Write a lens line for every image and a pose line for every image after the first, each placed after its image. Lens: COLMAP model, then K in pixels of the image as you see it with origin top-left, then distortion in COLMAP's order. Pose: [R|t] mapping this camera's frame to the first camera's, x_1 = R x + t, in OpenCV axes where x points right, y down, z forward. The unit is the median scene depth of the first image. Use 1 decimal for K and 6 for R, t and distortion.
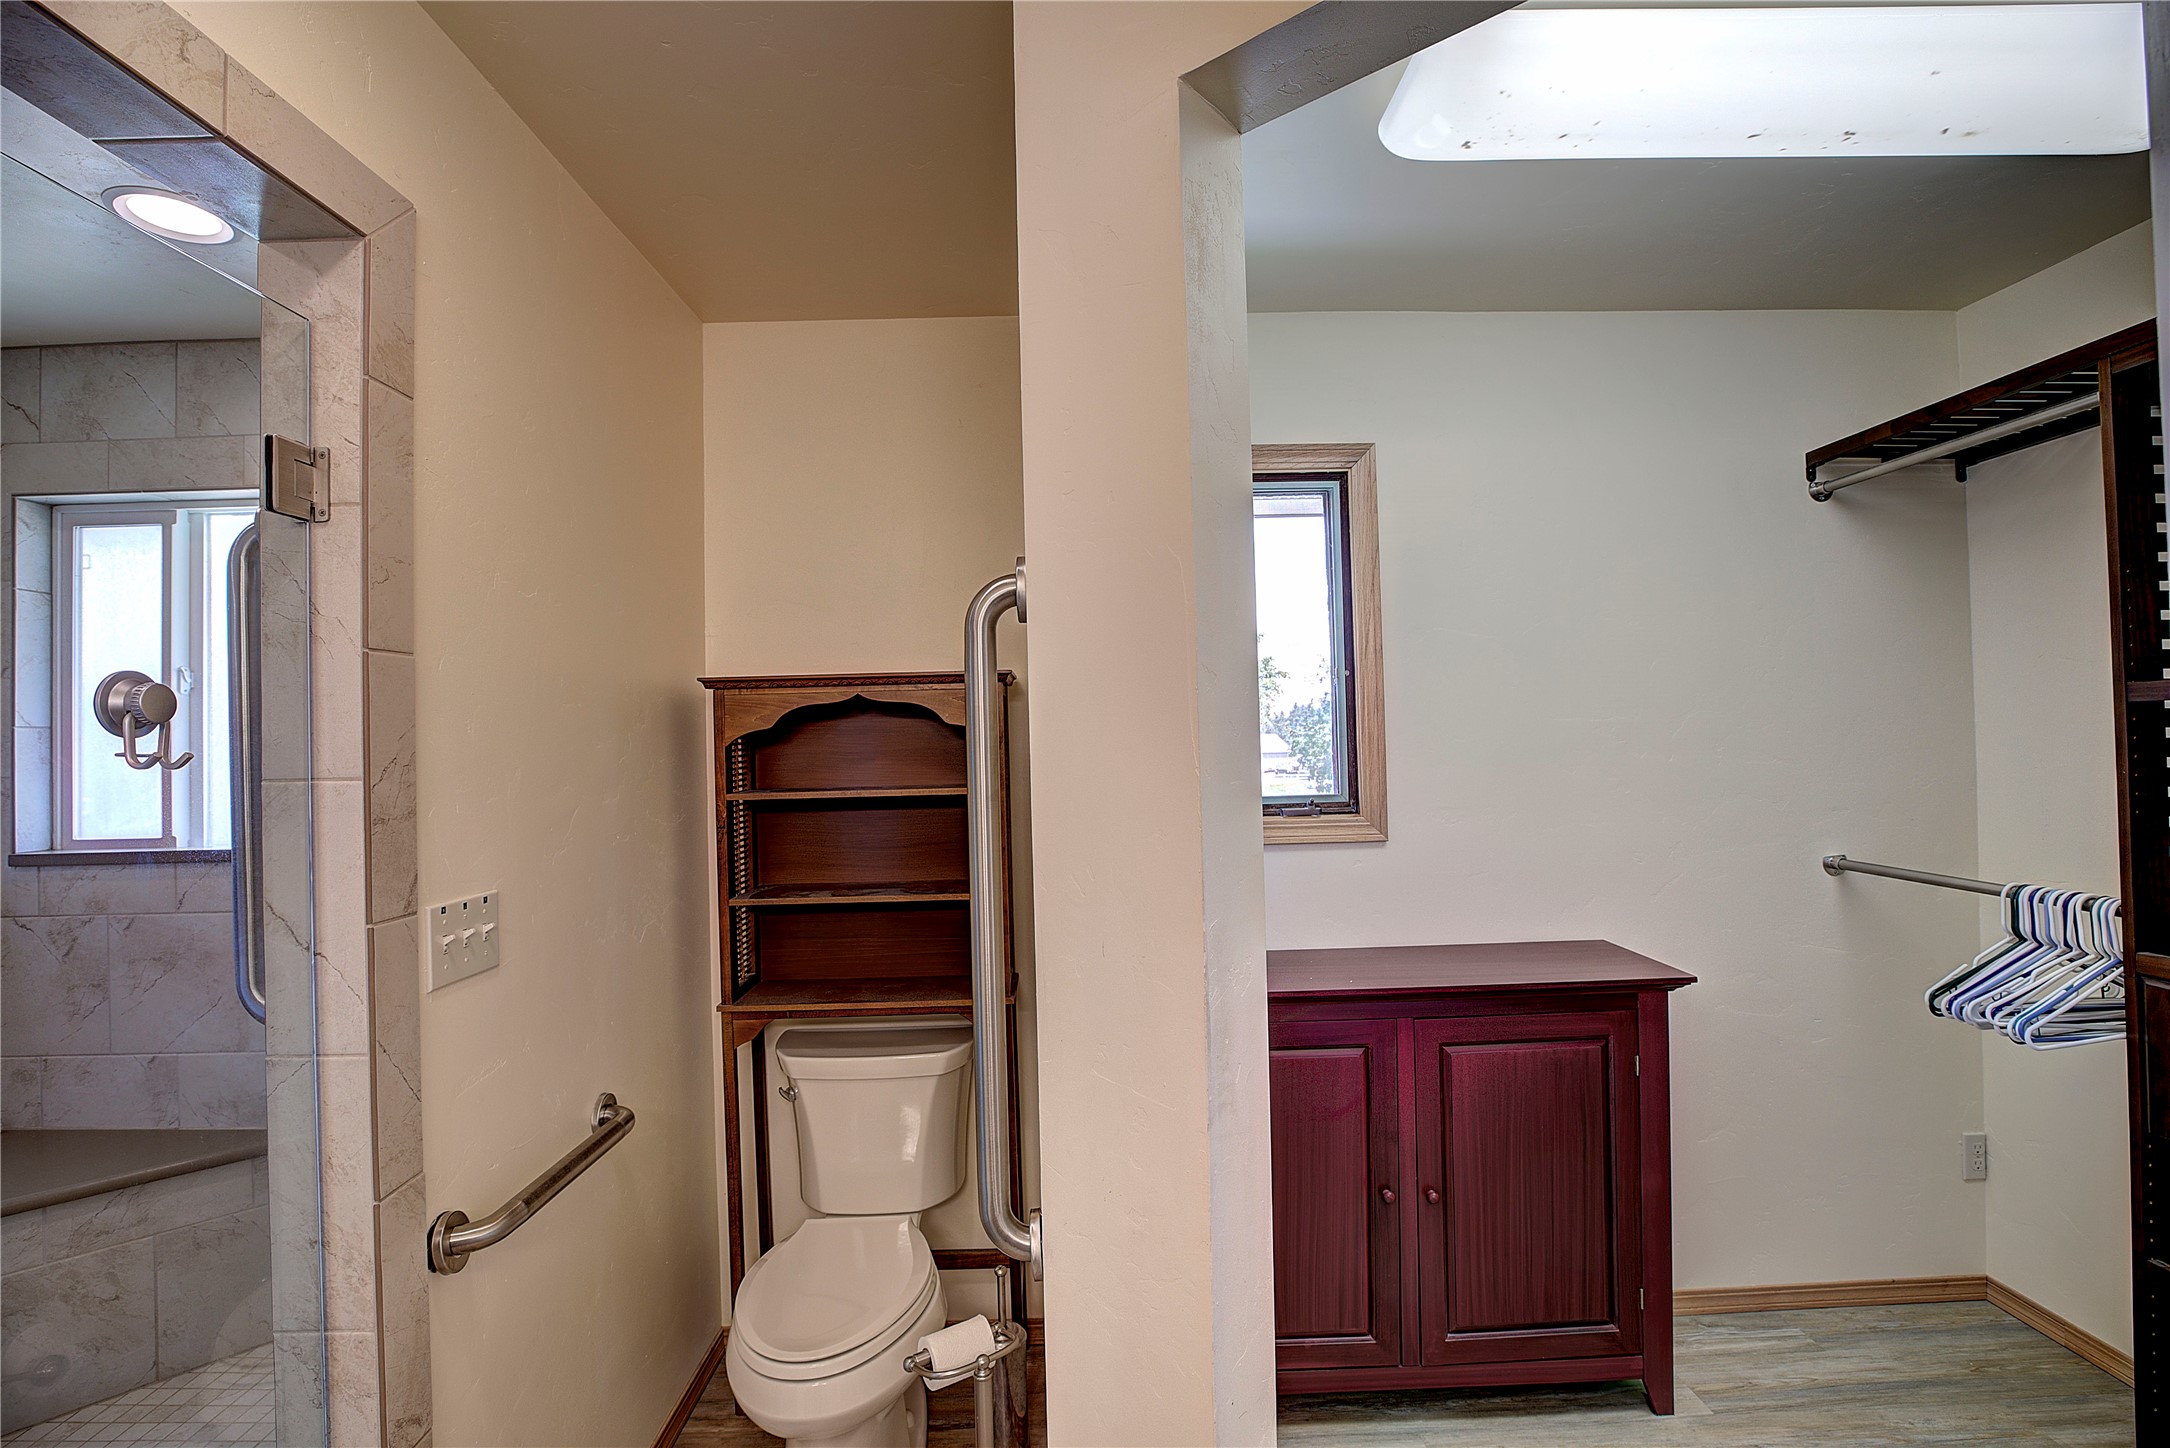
lens RADIAL K [[985.6, 0, 1079.4], [0, 985.6, 719.1], [0, 0, 1]] dist [-0.046739, 0.014141]
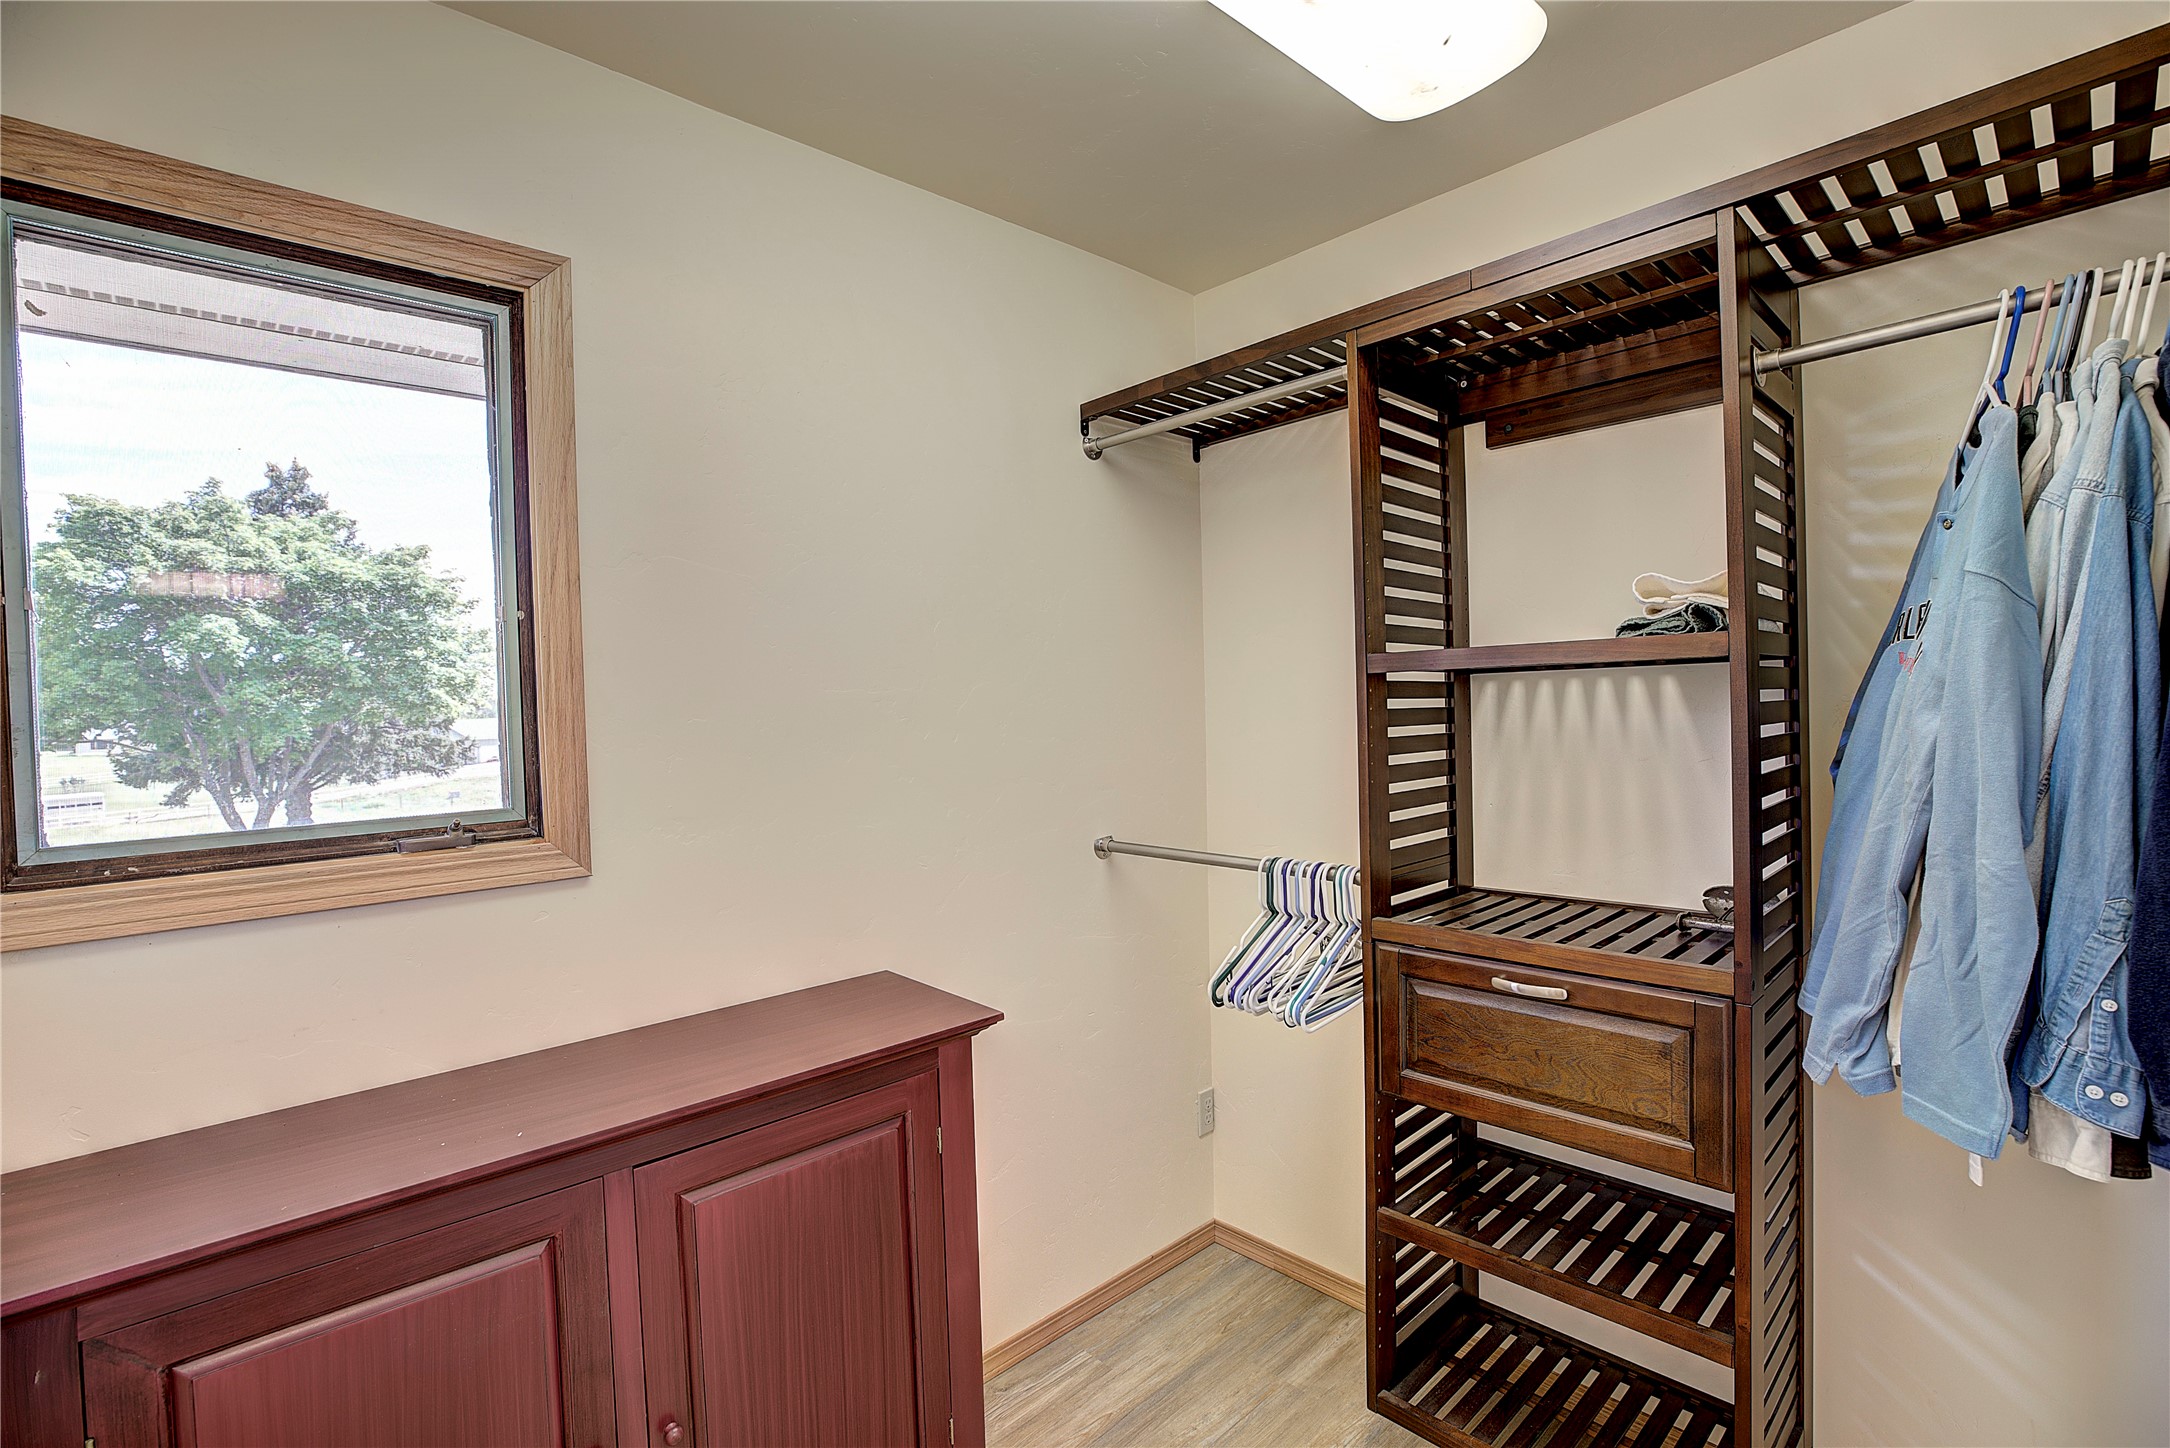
lens RADIAL K [[985.6, 0, 1079.4], [0, 985.6, 719.1], [0, 0, 1]] dist [-0.046739, 0.014141]
pose [[0.742693, -0.011787, 0.669529, 0.137663], [-0.000687, 0.999831, 0.018364, 0.009143], [-0.669632, -0.014099, 0.742559, 0.339343]]
